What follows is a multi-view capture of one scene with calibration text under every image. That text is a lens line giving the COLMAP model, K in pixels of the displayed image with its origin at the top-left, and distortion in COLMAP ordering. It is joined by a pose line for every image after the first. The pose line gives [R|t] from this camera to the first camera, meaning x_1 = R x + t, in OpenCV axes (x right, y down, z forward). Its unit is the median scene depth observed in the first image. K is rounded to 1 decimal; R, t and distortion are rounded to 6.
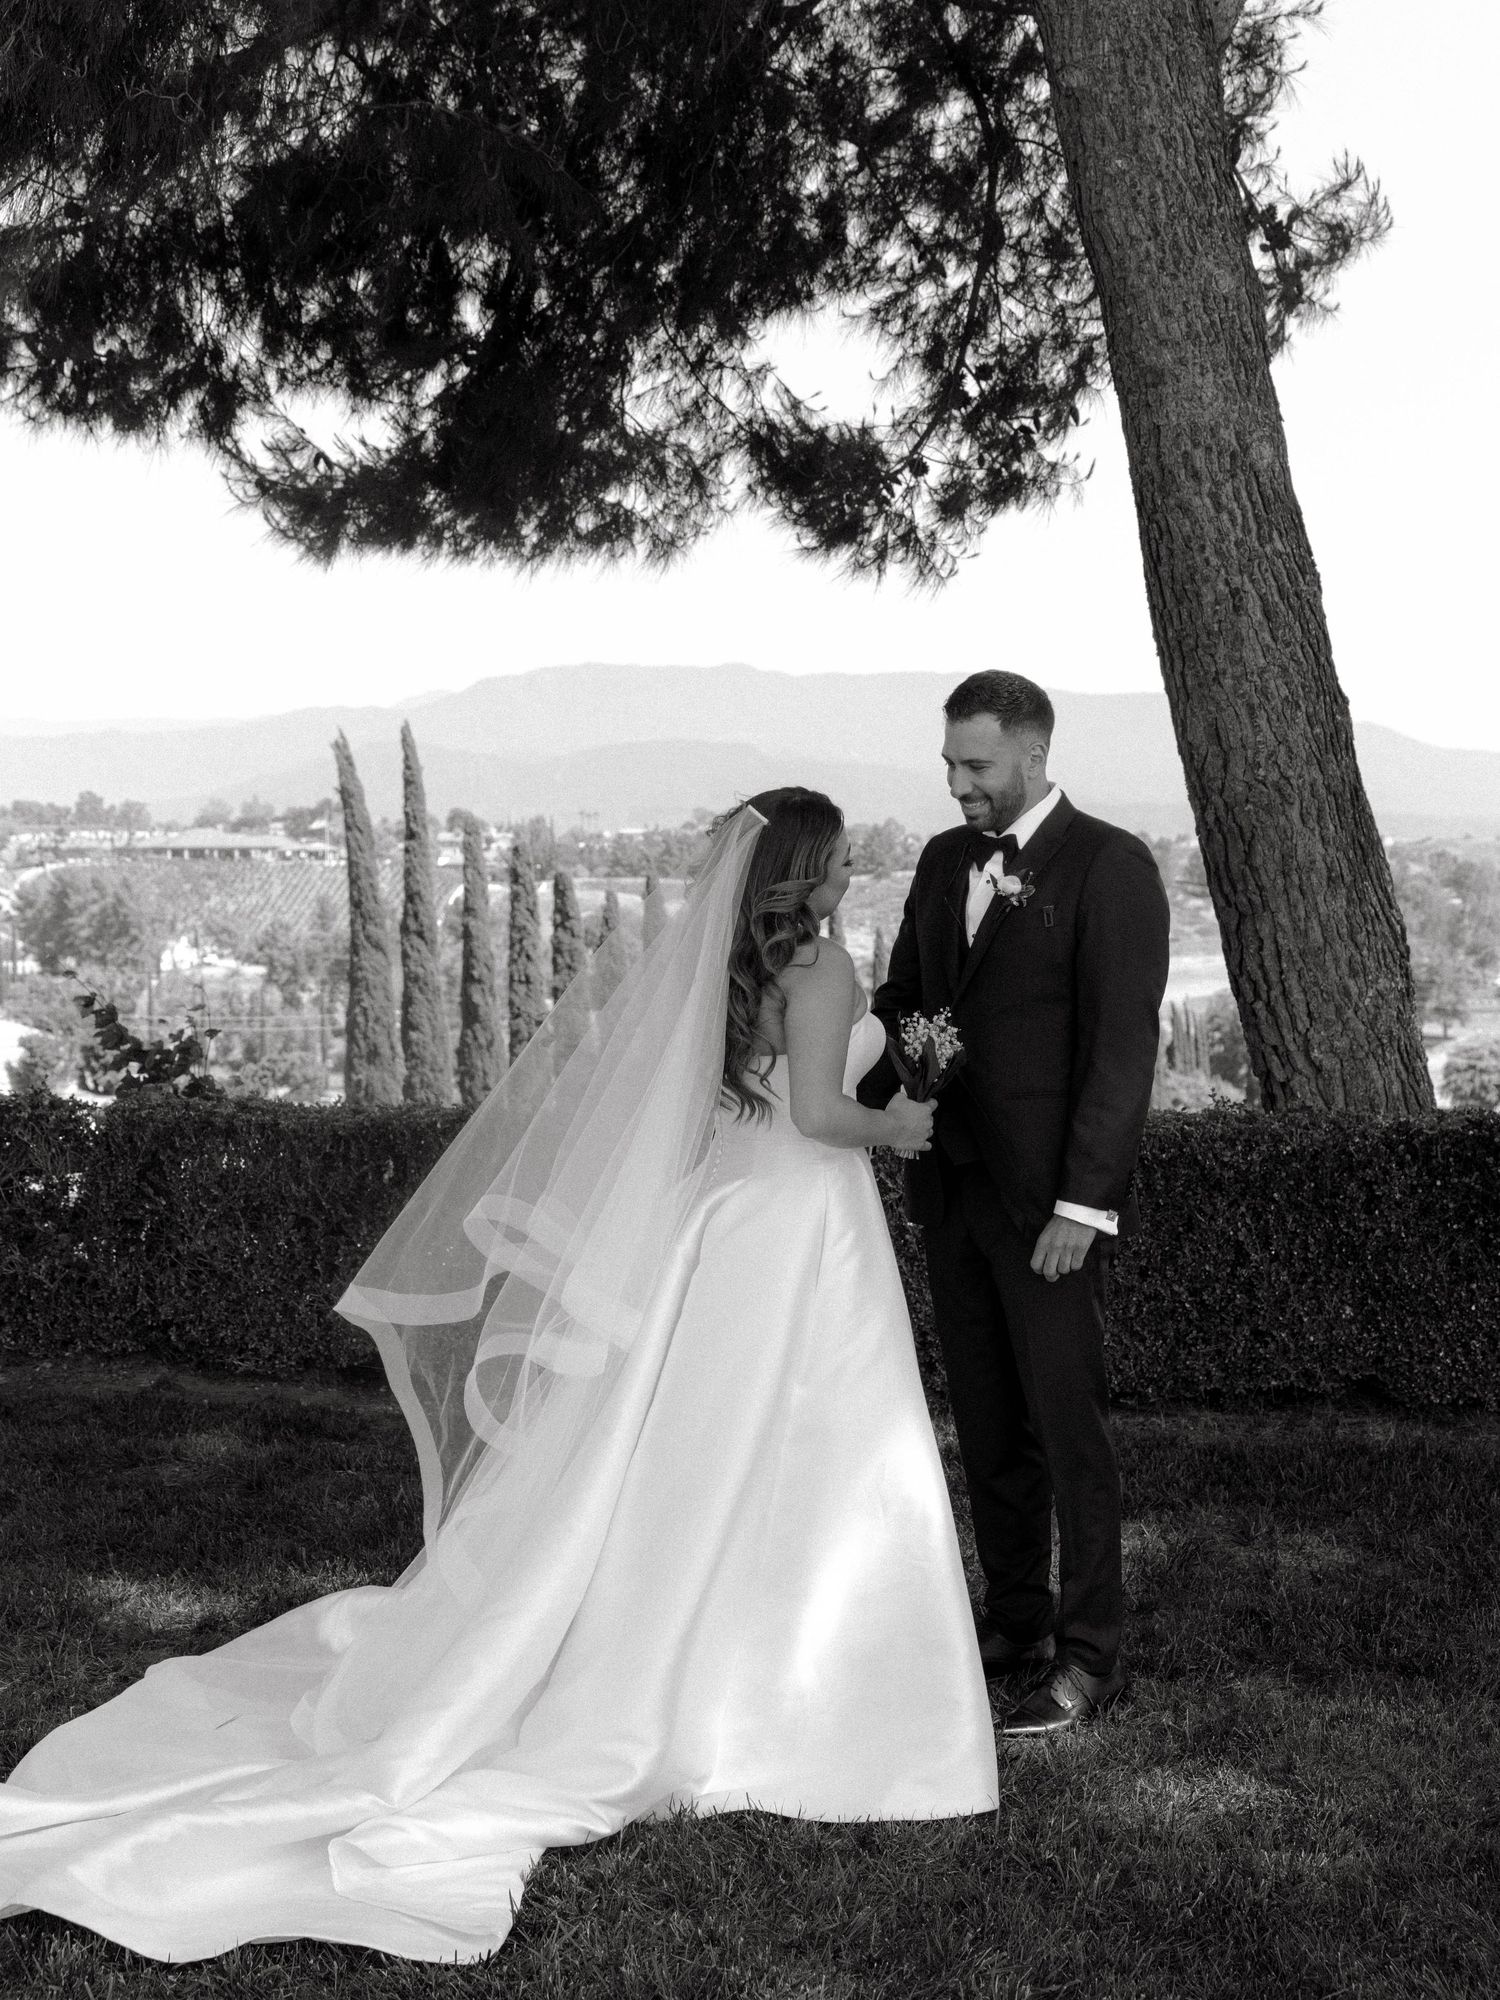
lens RADIAL K [[2753.2, 0, 750.0], [0, 2753.2, 1000.0], [0, 0, 1]] dist [-0.004458, 0.062252]
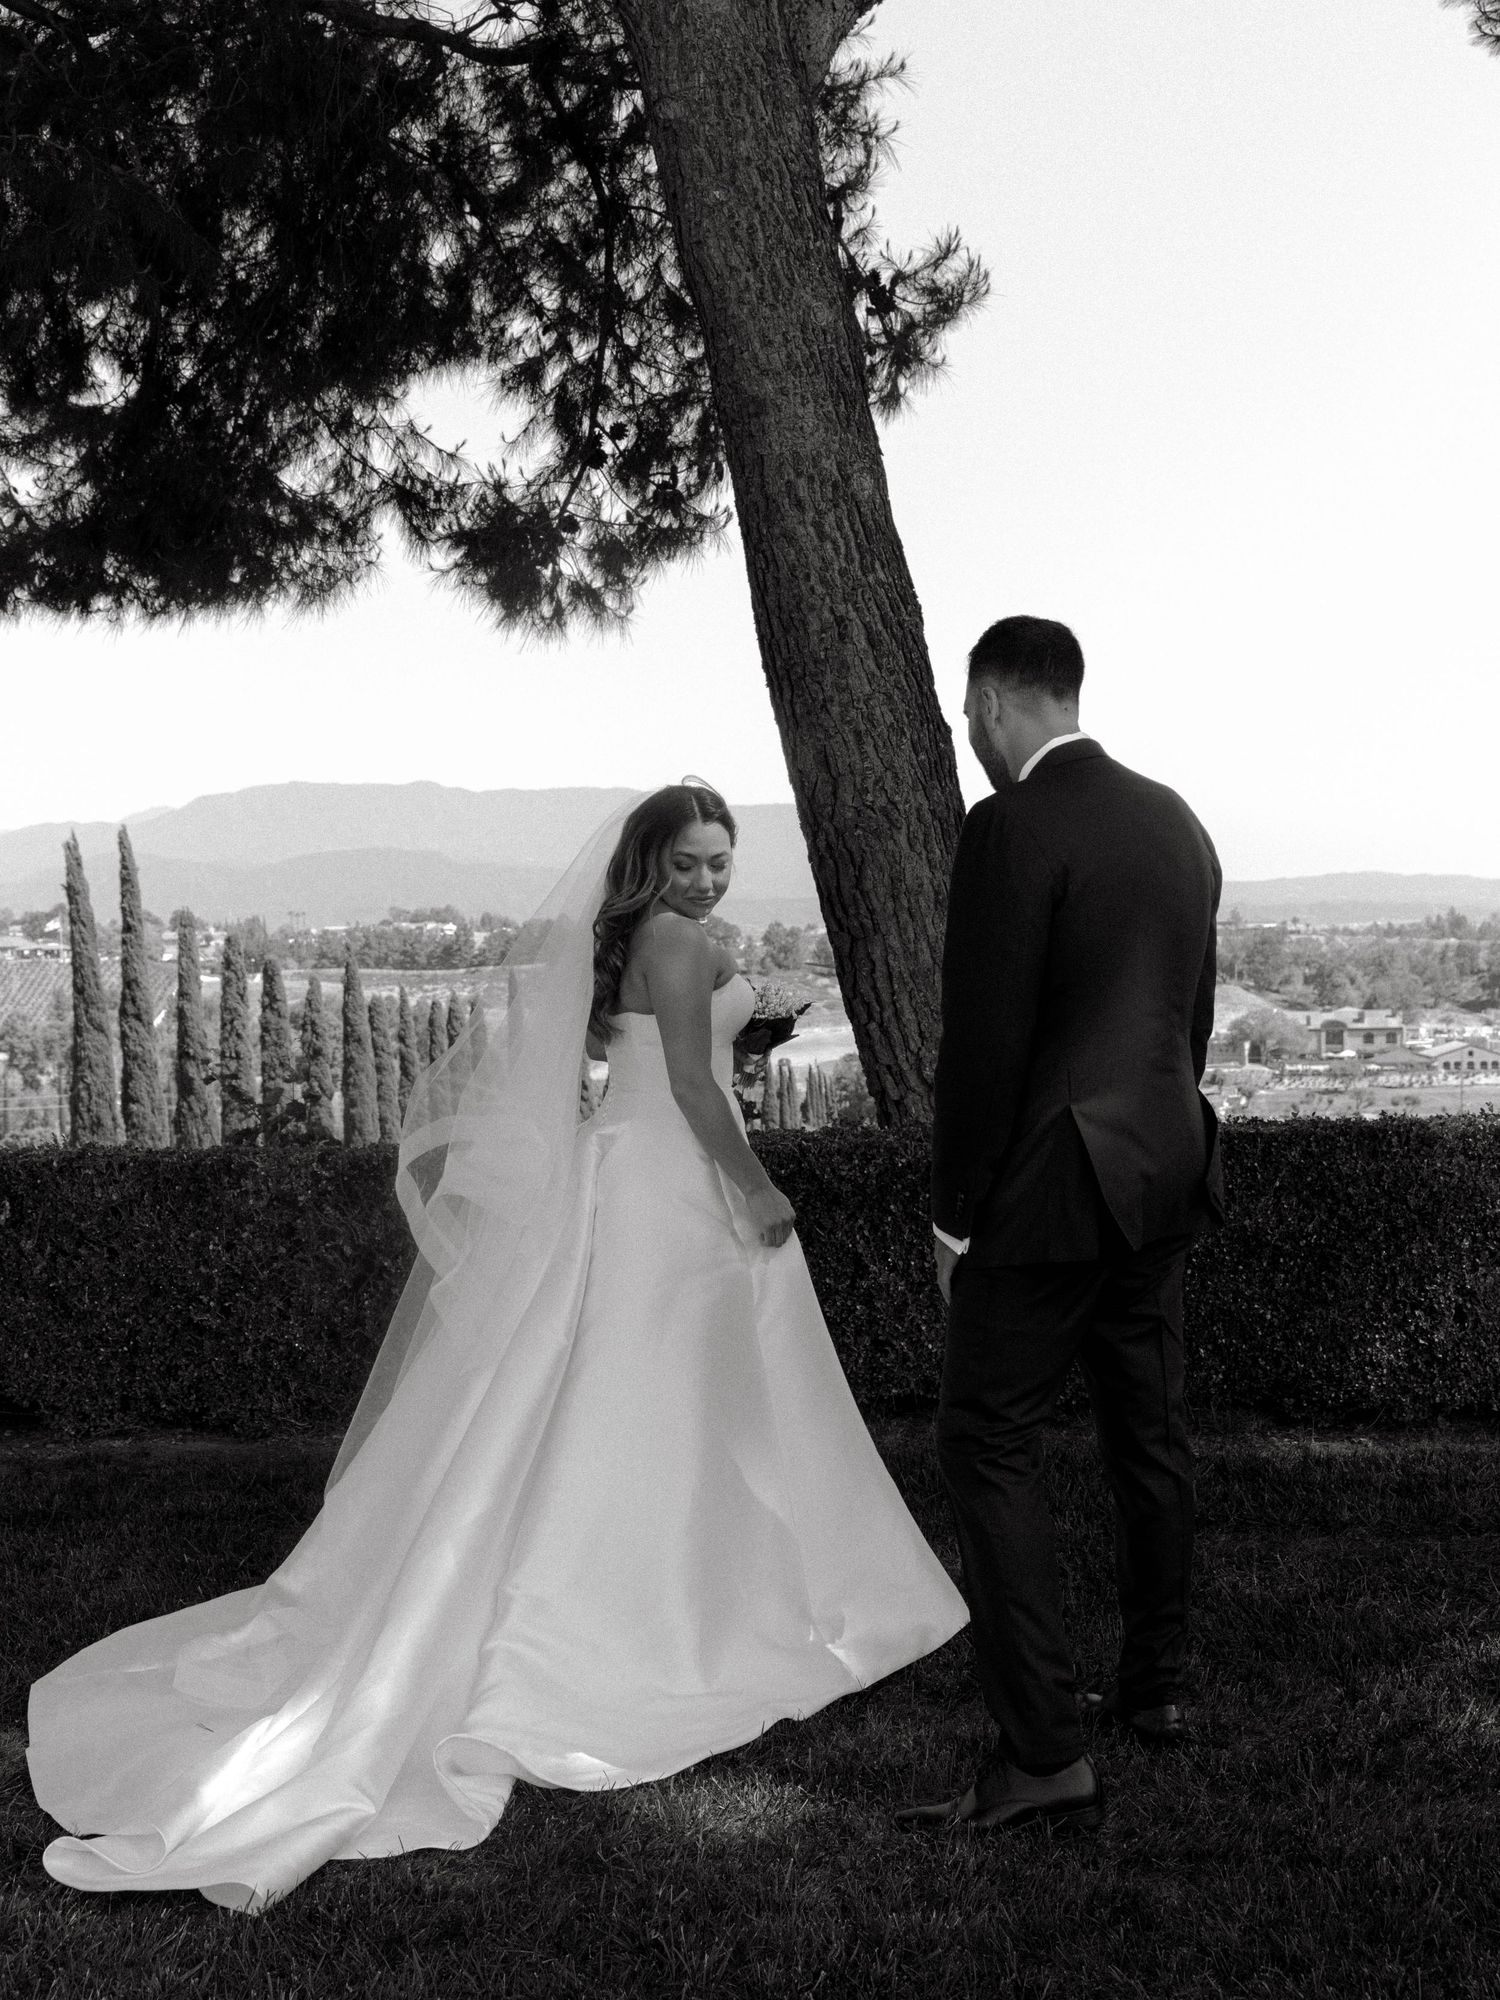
lens RADIAL K [[2366.6, 0, 749.1], [0, 2366.6, 1061.0], [0, 0, 1]] dist [0.001443, 0.004050]
pose [[0.991547, -0.022079, 0.127853, 0.025832], [0.022592, 0.999741, -0.002570, 0.016777], [-0.127763, 0.005436, 0.991790, 0.128936]]
